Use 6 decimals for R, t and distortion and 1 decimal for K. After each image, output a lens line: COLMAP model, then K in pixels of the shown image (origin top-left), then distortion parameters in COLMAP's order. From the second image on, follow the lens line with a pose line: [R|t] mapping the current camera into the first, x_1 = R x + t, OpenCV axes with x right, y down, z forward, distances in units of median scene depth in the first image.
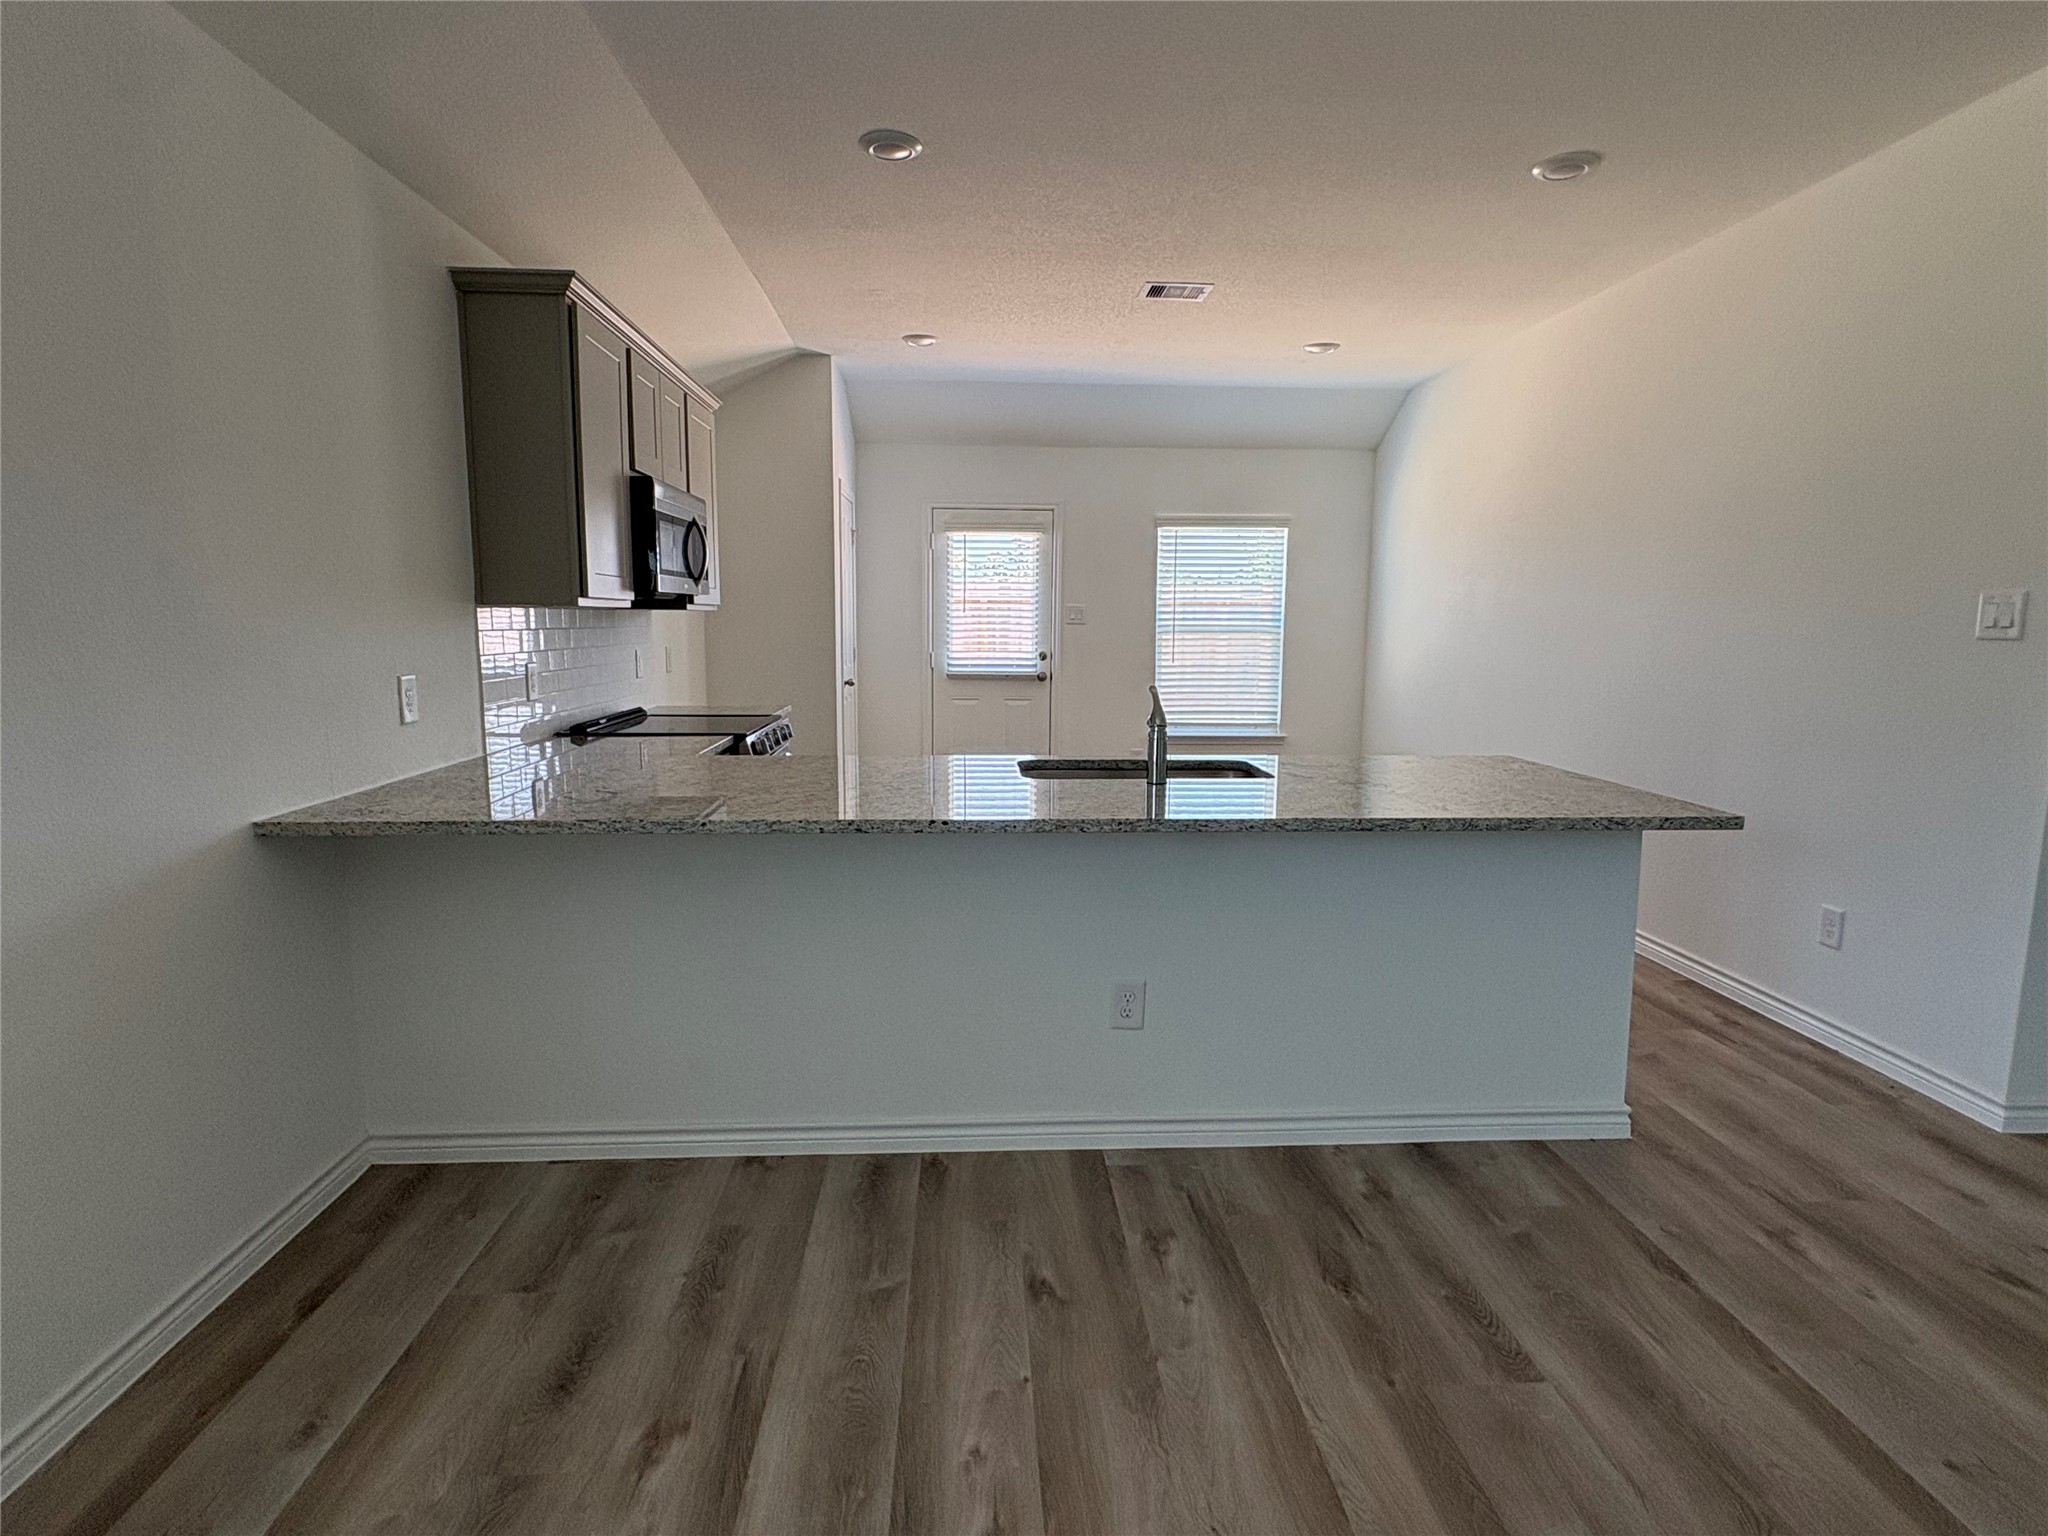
lens RADIAL K [[1082.1, 0, 1026.6], [0, 1082.1, 761.4], [0, 0, 1]] dist [0.003519, -0.000657]
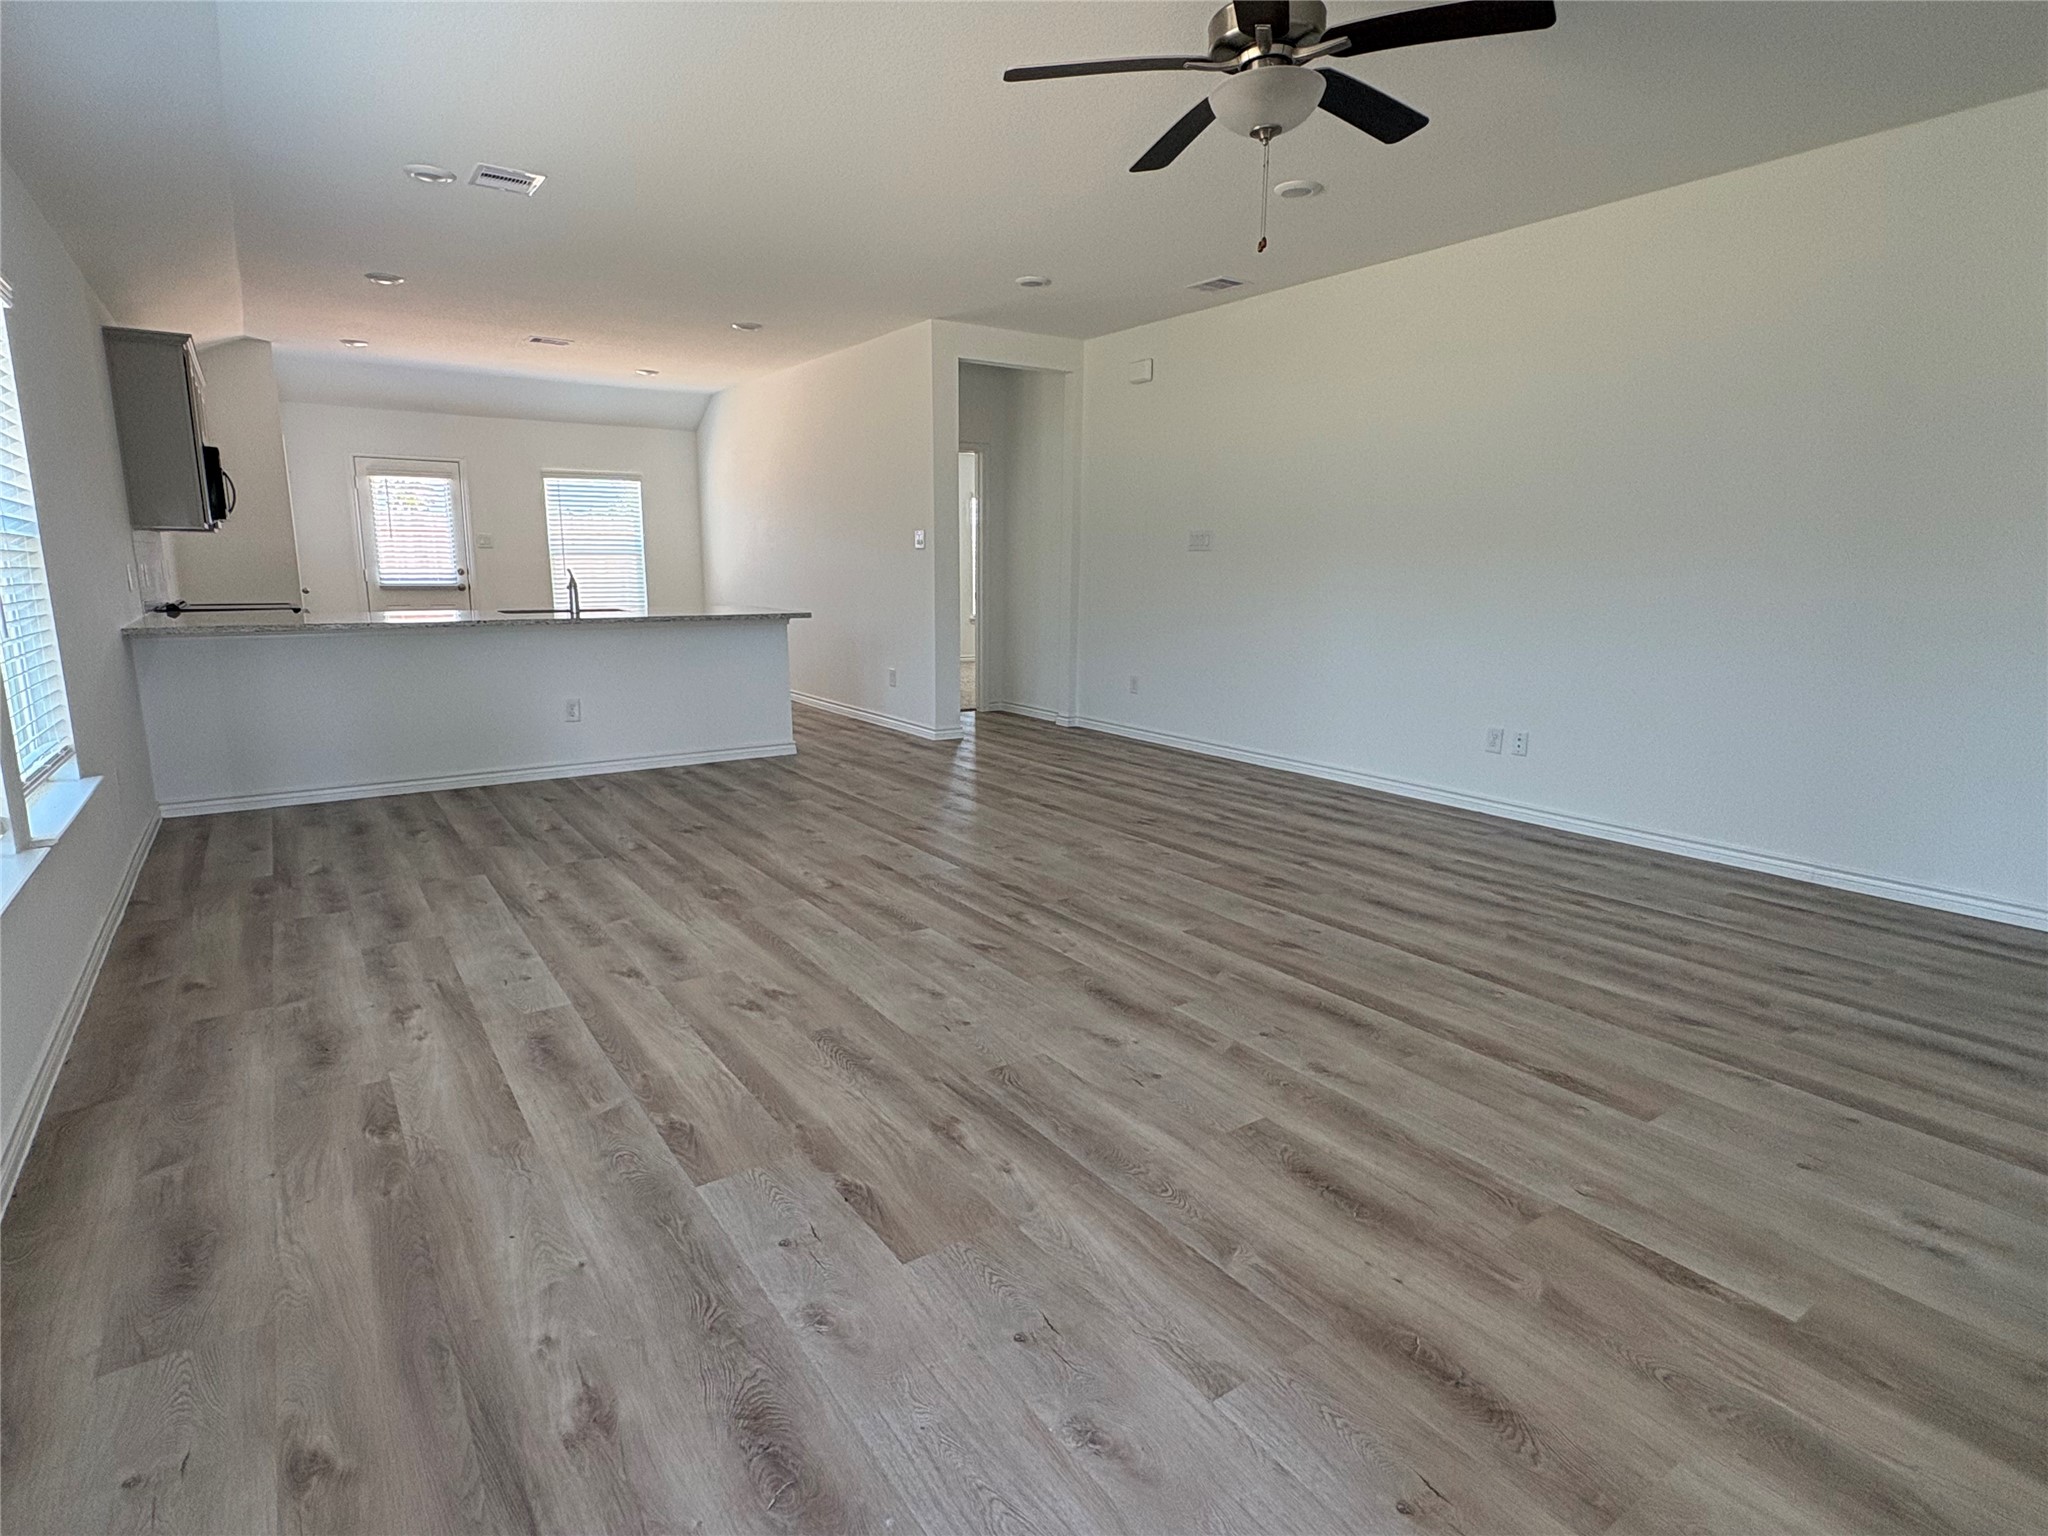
lens RADIAL K [[1082.1, 0, 1026.6], [0, 1082.1, 761.4], [0, 0, 1]] dist [0.003519, -0.000657]
pose [[0.853281, -0.097487, 0.512258, -0.160036], [0.068022, 0.994784, 0.076008, 0.135828], [-0.516996, -0.030011, 0.855461, -0.860797]]
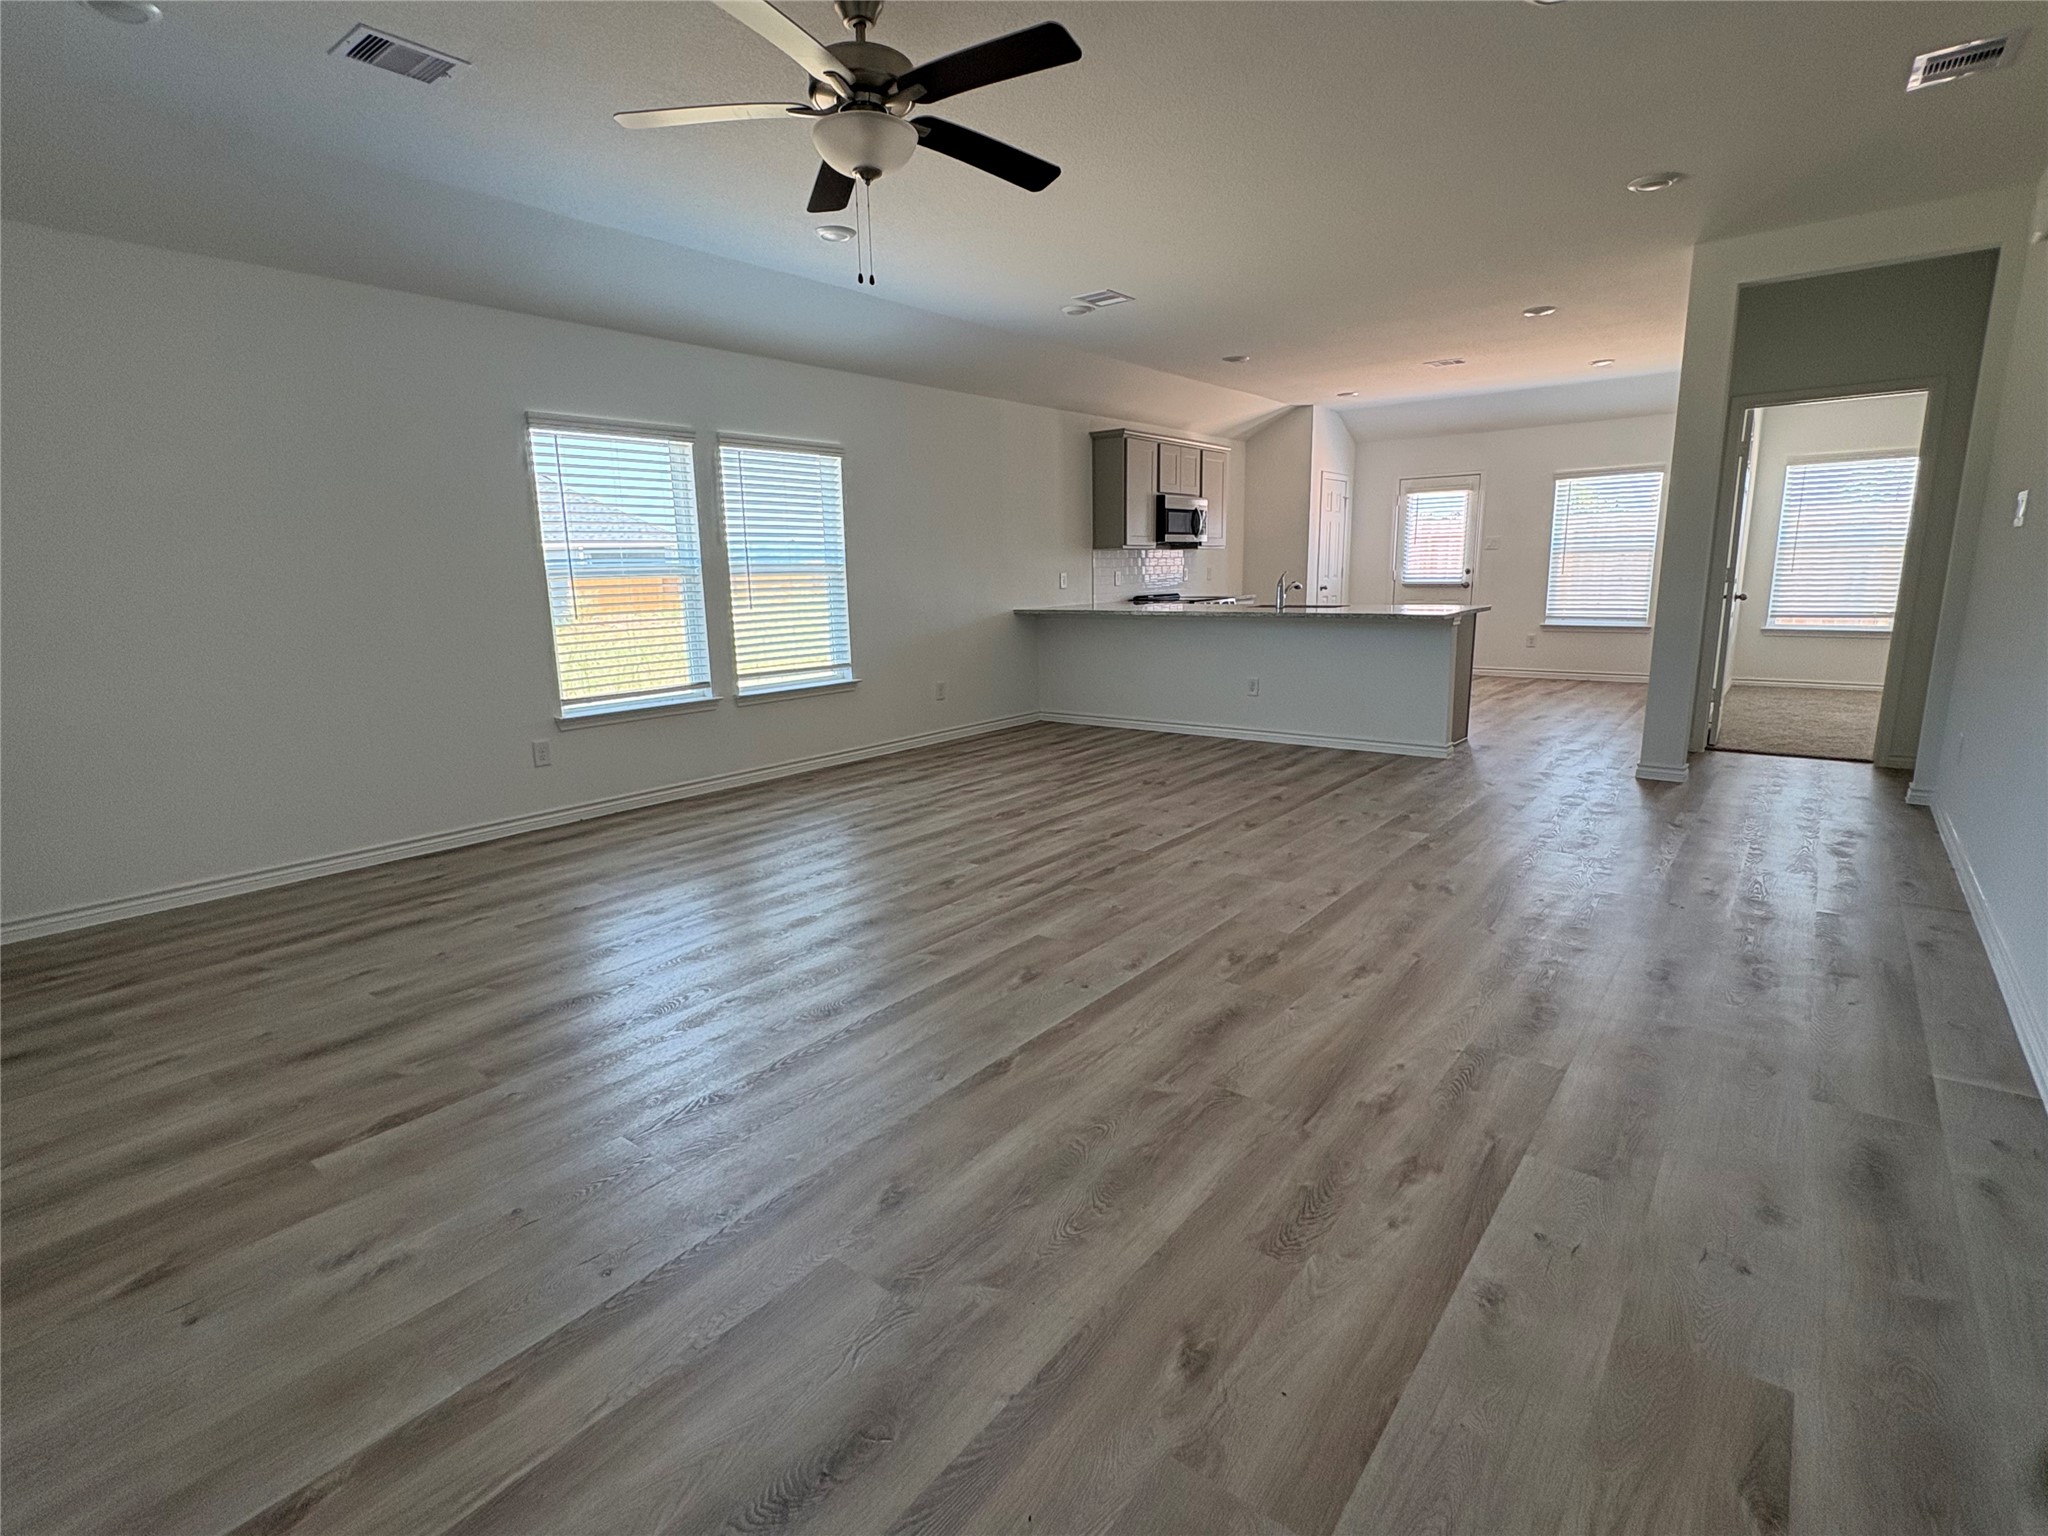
lens RADIAL K [[996.8, 0, 1024.0], [0, 996.8, 768.0], [0, 0, 1]] dist [-0.003054, -0.000572]
pose [[0.744760, 0.108855, -0.658395, 0.829042], [-0.060549, 0.993560, 0.095777, 0.135911], [0.664580, -0.031466, 0.746554, -0.793898]]
